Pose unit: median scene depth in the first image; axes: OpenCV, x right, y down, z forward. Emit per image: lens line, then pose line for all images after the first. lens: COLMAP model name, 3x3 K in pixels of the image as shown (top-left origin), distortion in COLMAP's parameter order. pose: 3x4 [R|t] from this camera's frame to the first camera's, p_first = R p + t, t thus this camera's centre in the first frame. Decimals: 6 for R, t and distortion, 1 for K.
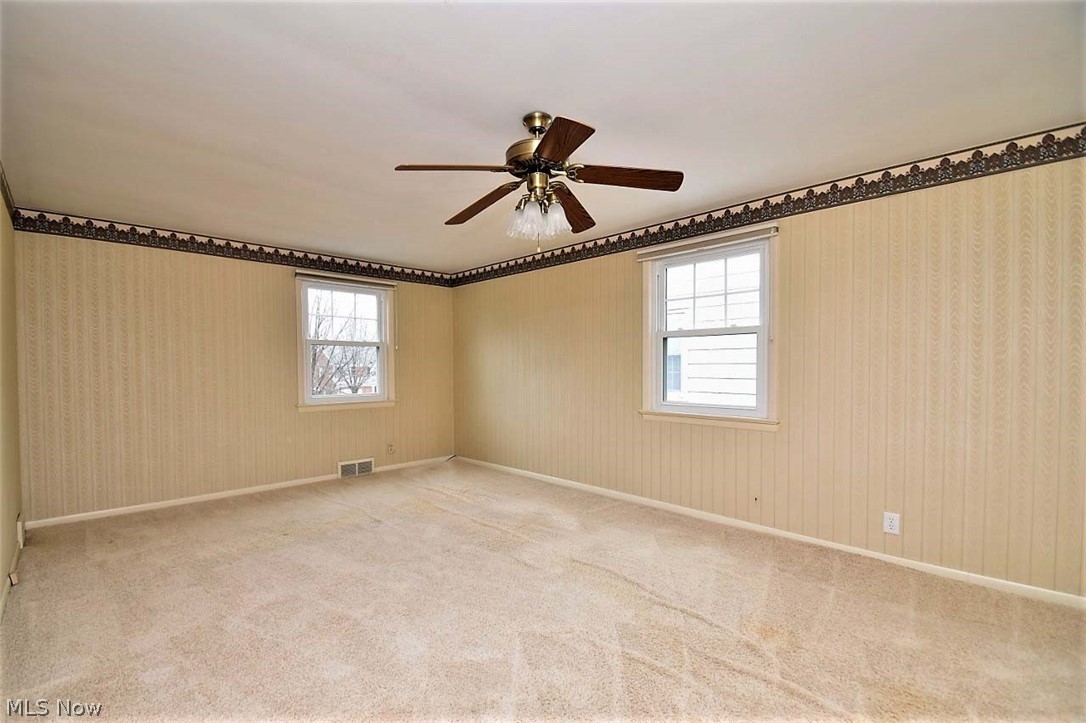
lens RADIAL K [[478.9, 0, 539.1], [0, 478.9, 375.7], [0, 0, 1]] dist [0.023182, -0.019400]
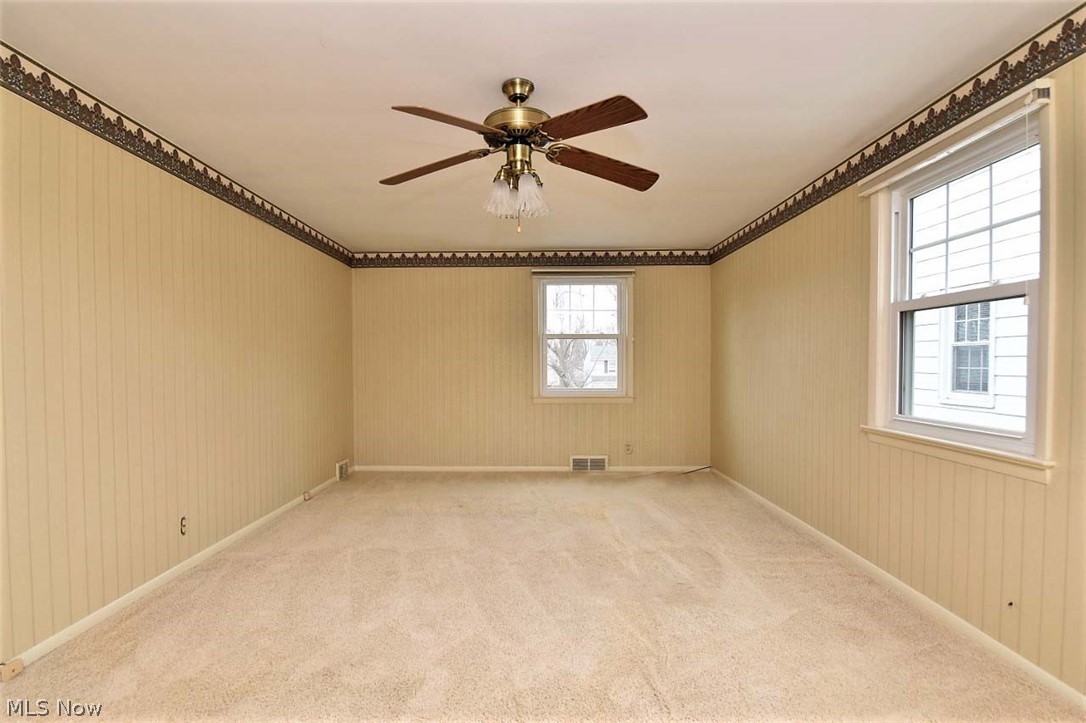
lens RADIAL K [[549.2, 0, 524.4], [0, 549.2, 375.4], [0, 0, 1]] dist [-0.003271, -0.000021]
pose [[0.701129, 0.017226, -0.712826, 0.419769], [-0.012379, 0.999852, 0.011987, 0.000499], [0.712927, 0.000420, 0.701238, 0.158354]]
